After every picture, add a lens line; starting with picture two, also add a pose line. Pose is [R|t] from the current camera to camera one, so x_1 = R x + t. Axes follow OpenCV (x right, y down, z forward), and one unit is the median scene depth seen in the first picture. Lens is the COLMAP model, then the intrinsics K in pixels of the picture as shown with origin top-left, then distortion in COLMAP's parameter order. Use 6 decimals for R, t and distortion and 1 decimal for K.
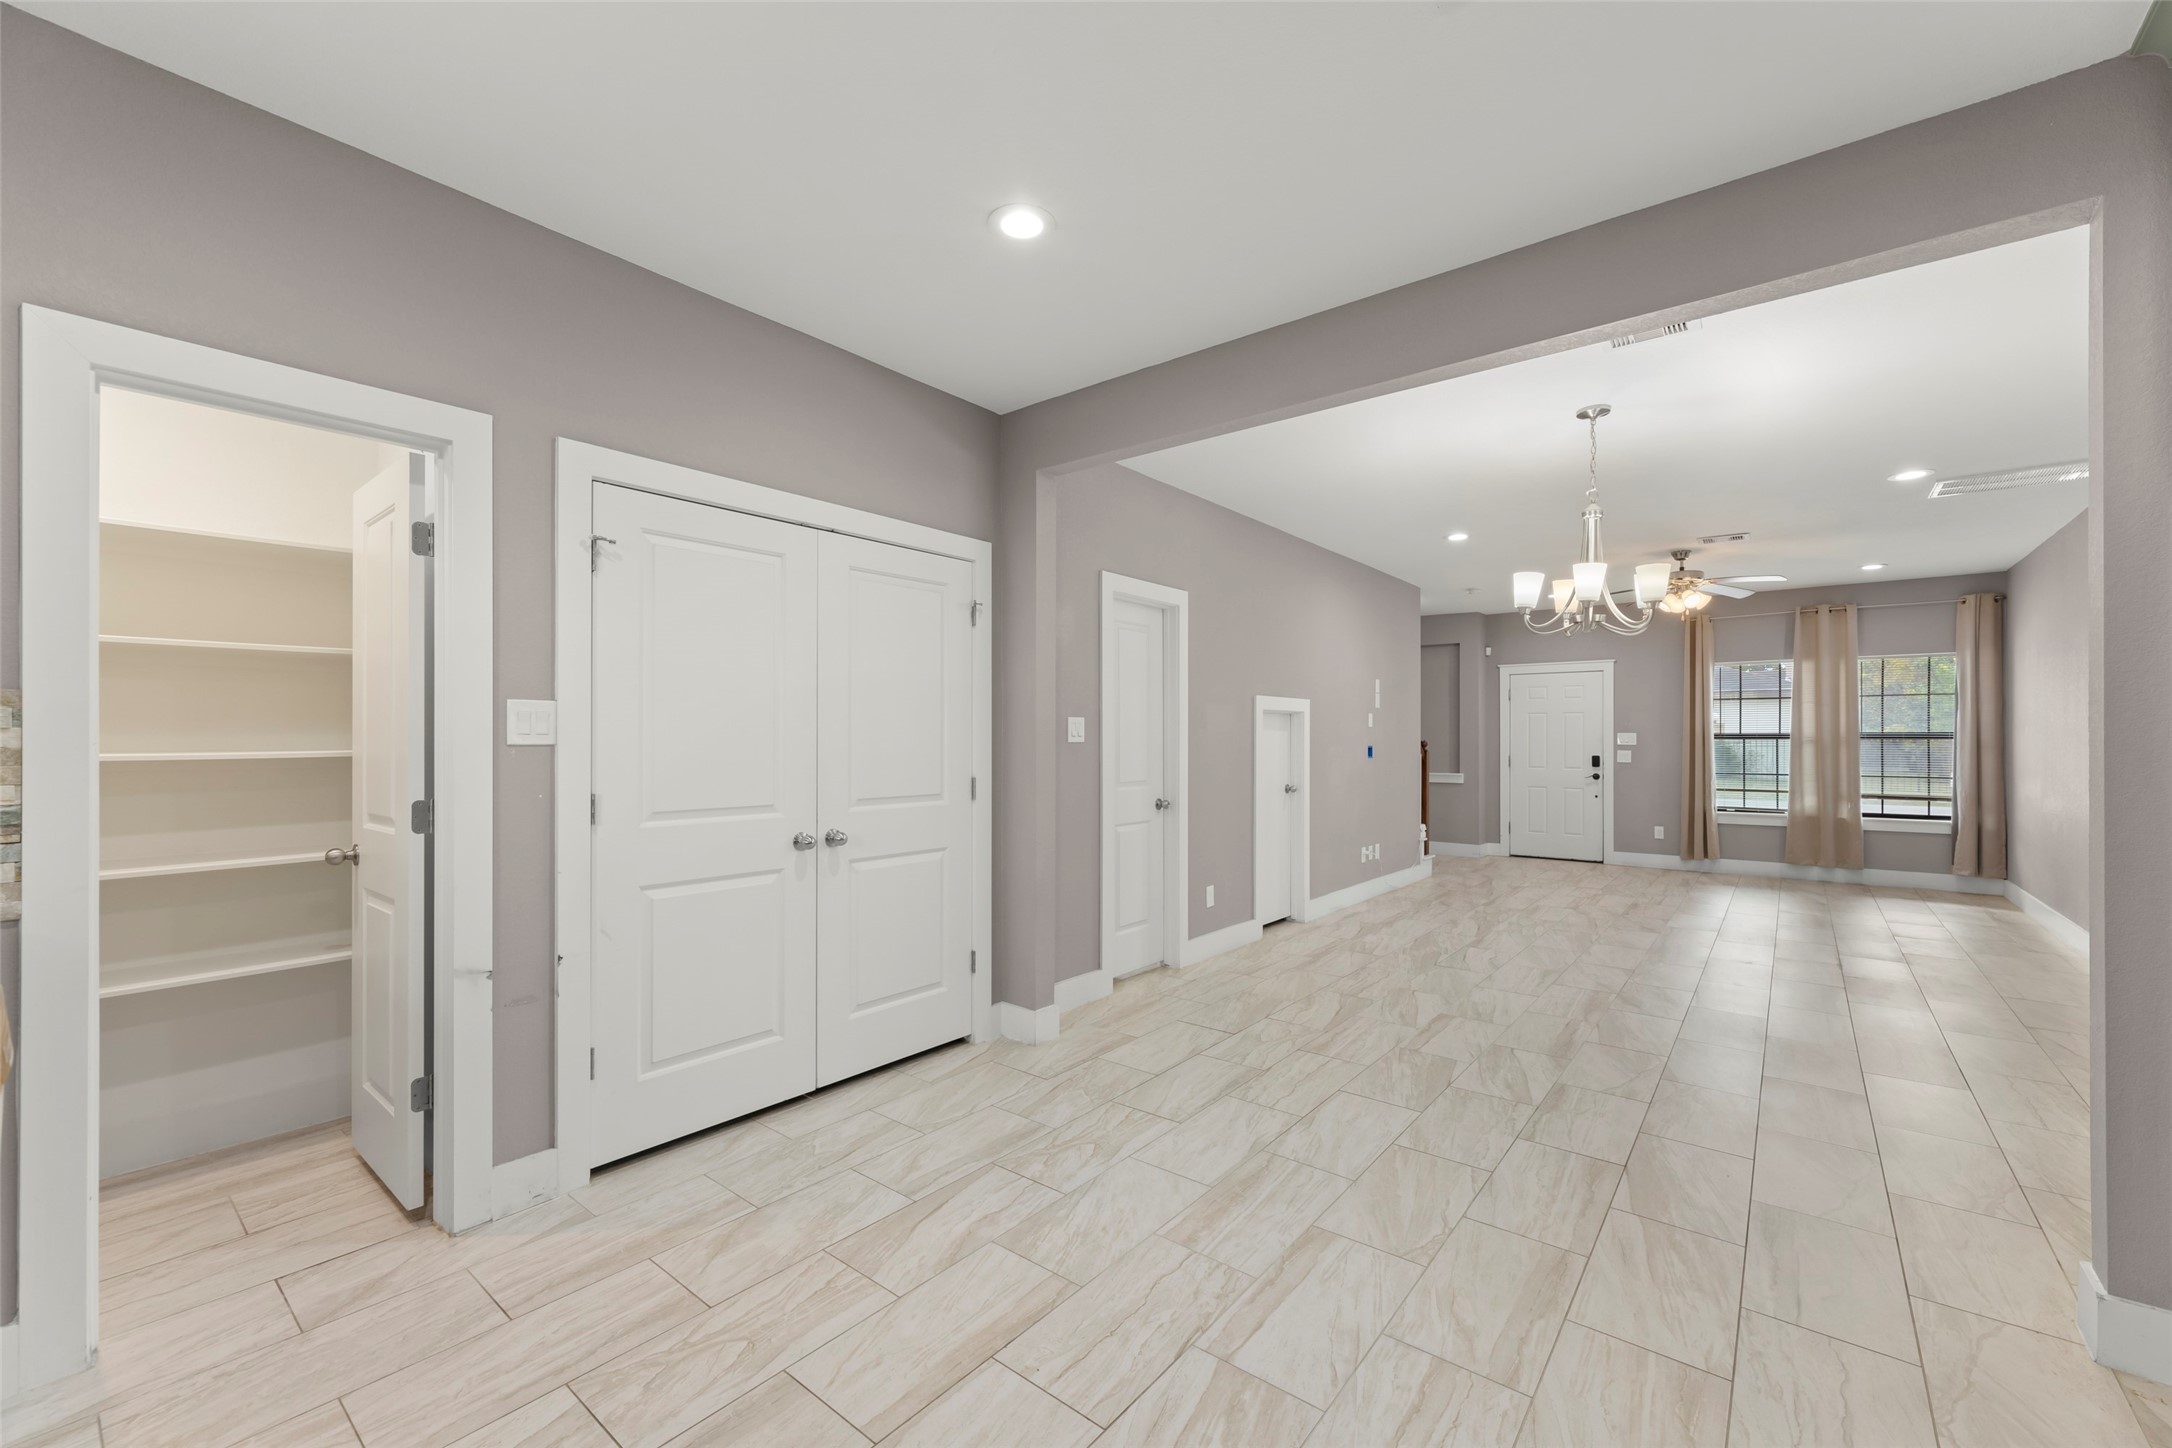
lens RADIAL K [[878.3, 0, 1077.6], [0, 878.3, 739.1], [0, 0, 1]] dist [-0.000426, -0.000025]
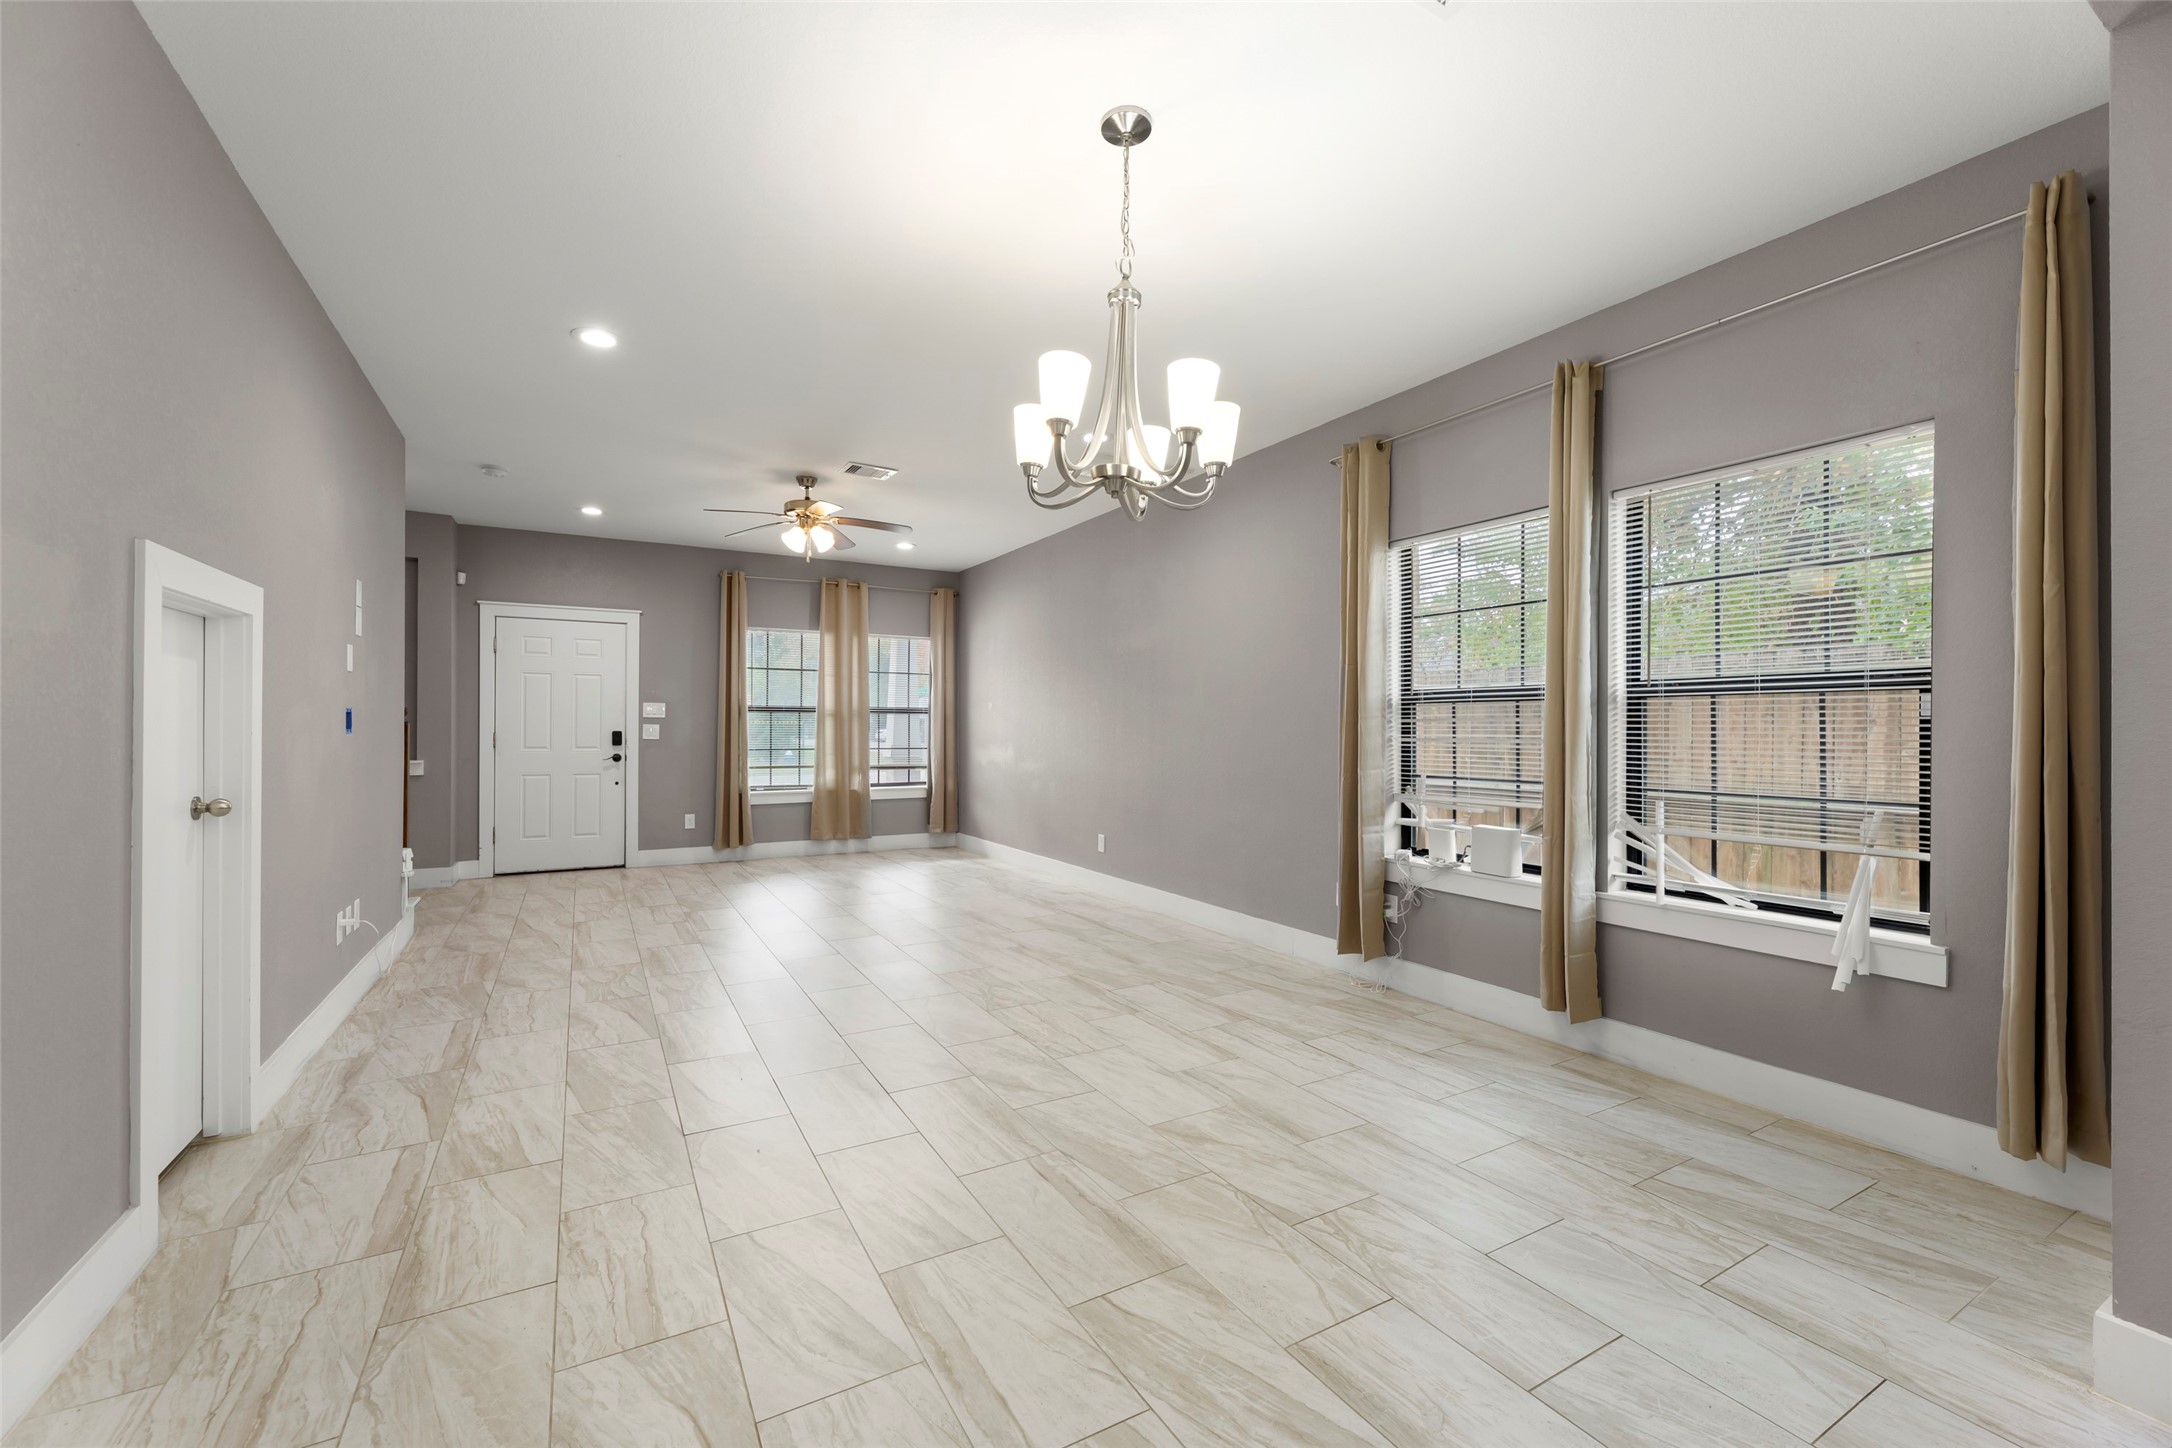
lens RADIAL K [[872.8, 0, 1080.3], [0, 872.8, 730.2], [0, 0, 1]] dist [-0.002015, 0.000003]
pose [[0.359615, -0.002709, 0.933097, 0.016268], [-0.004819, 0.999977, 0.004761, 0.014749], [-0.933088, -0.006209, 0.359594, 0.402674]]
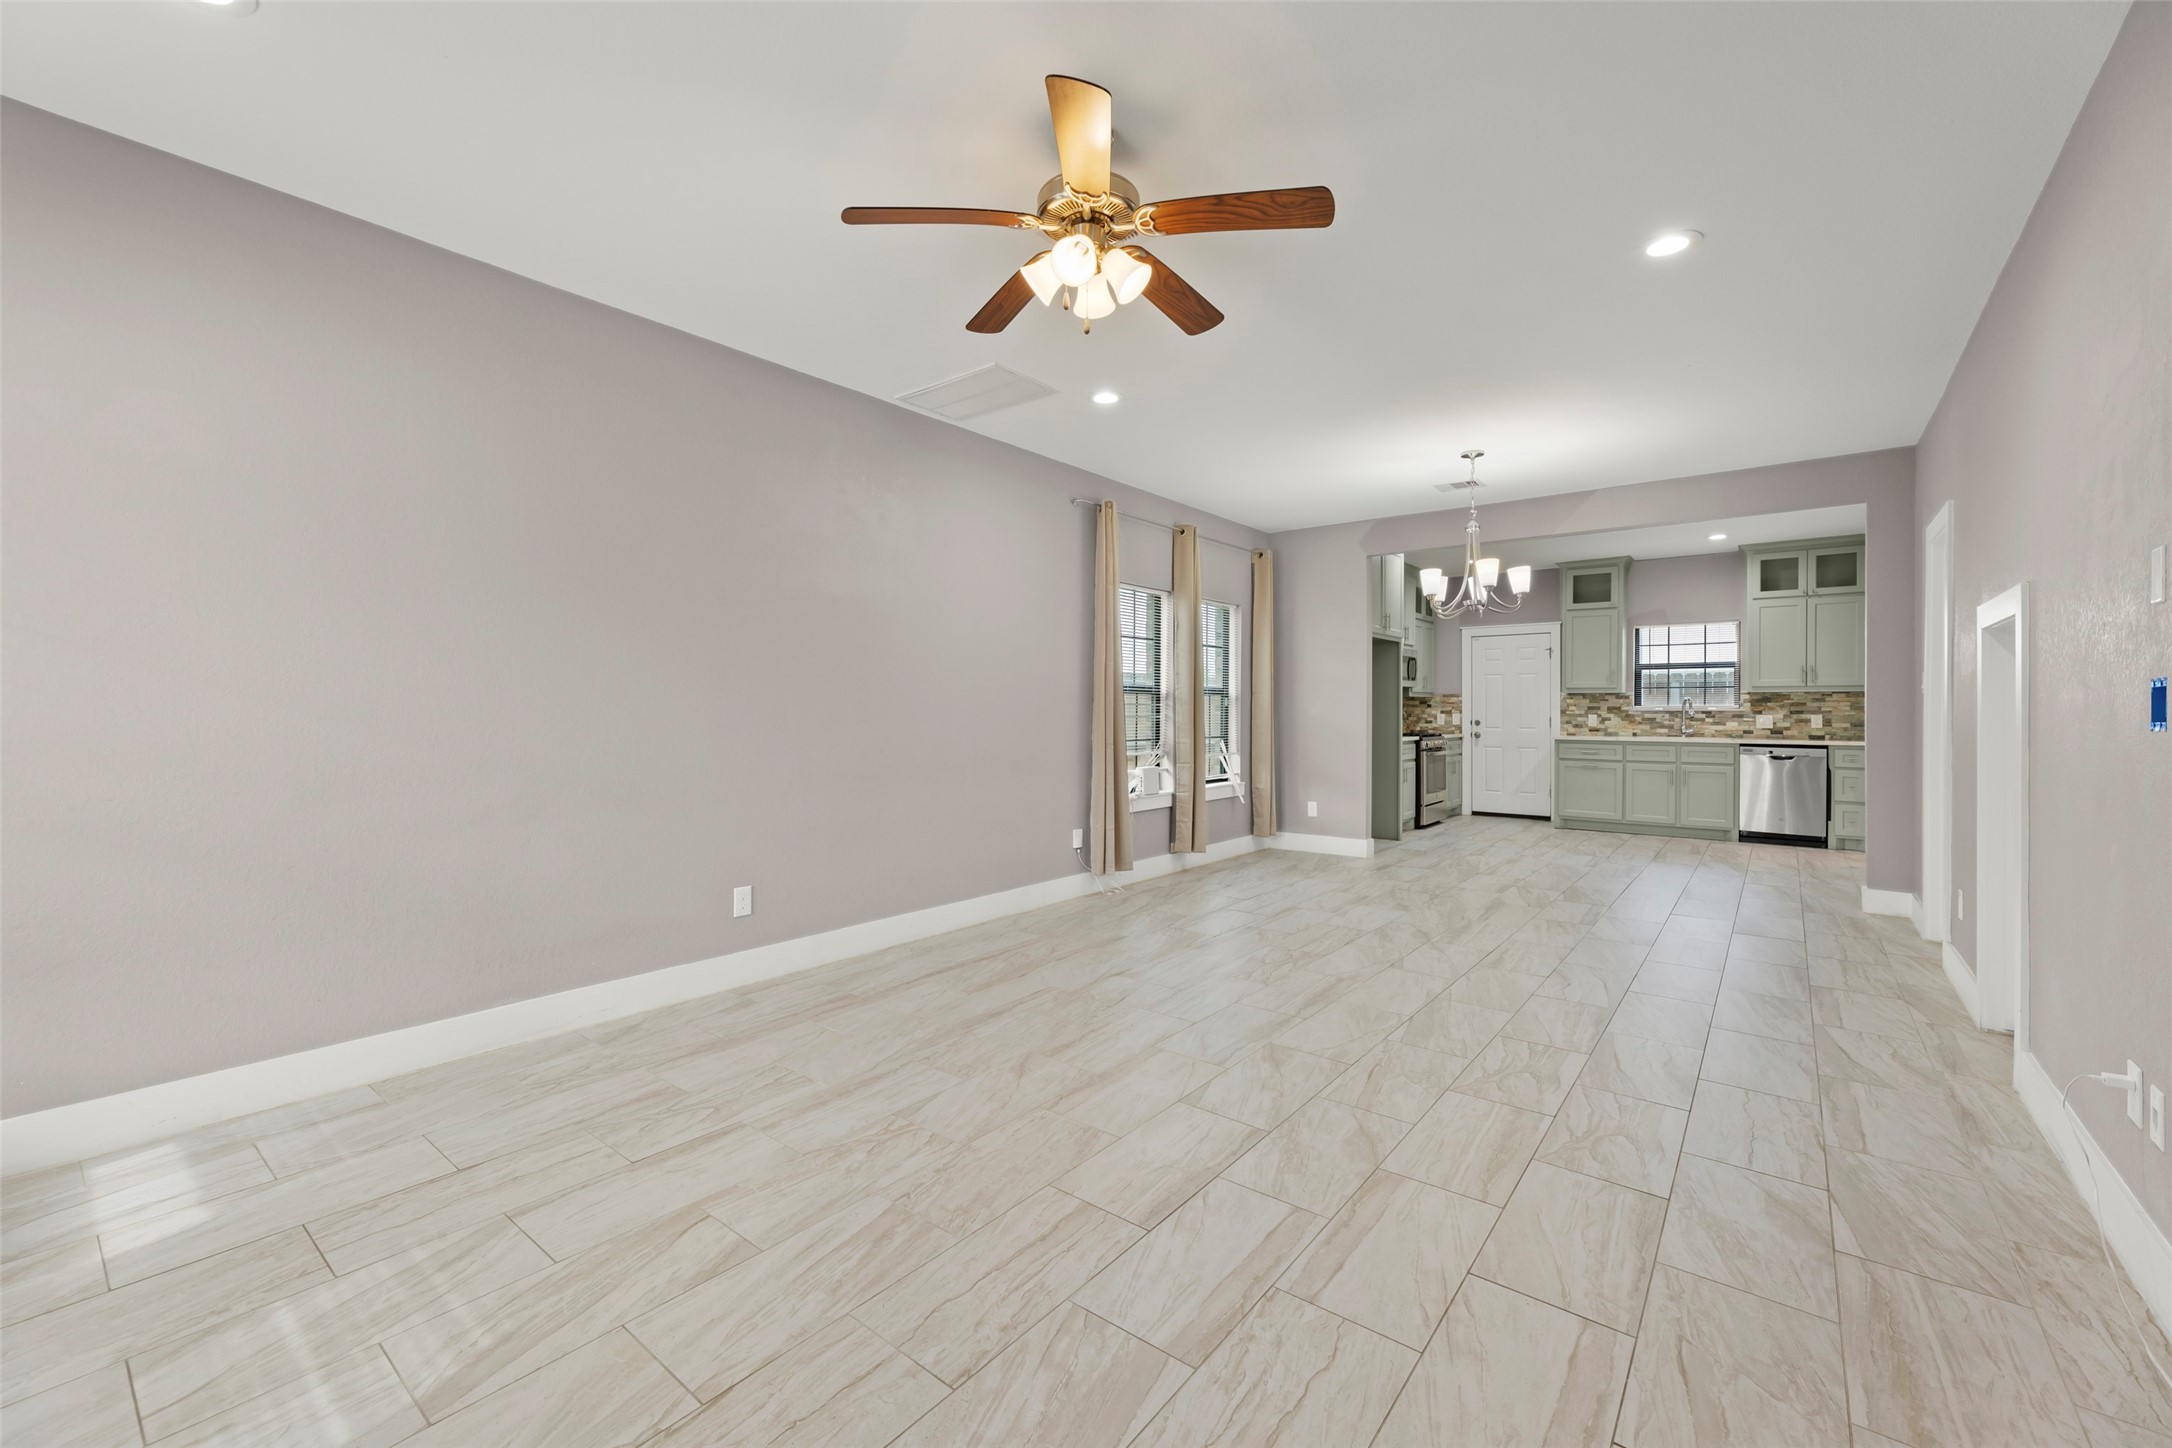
lens RADIAL K [[878.4, 0, 1080.2], [0, 878.4, 710.6], [0, 0, 1]] dist [0.000365, -0.000040]
pose [[-0.999942, -0.004729, -0.009725, 0.599091], [-0.004720, 0.999988, -0.000876, 0.017038], [0.009729, -0.000830, -0.999952, 1.169634]]
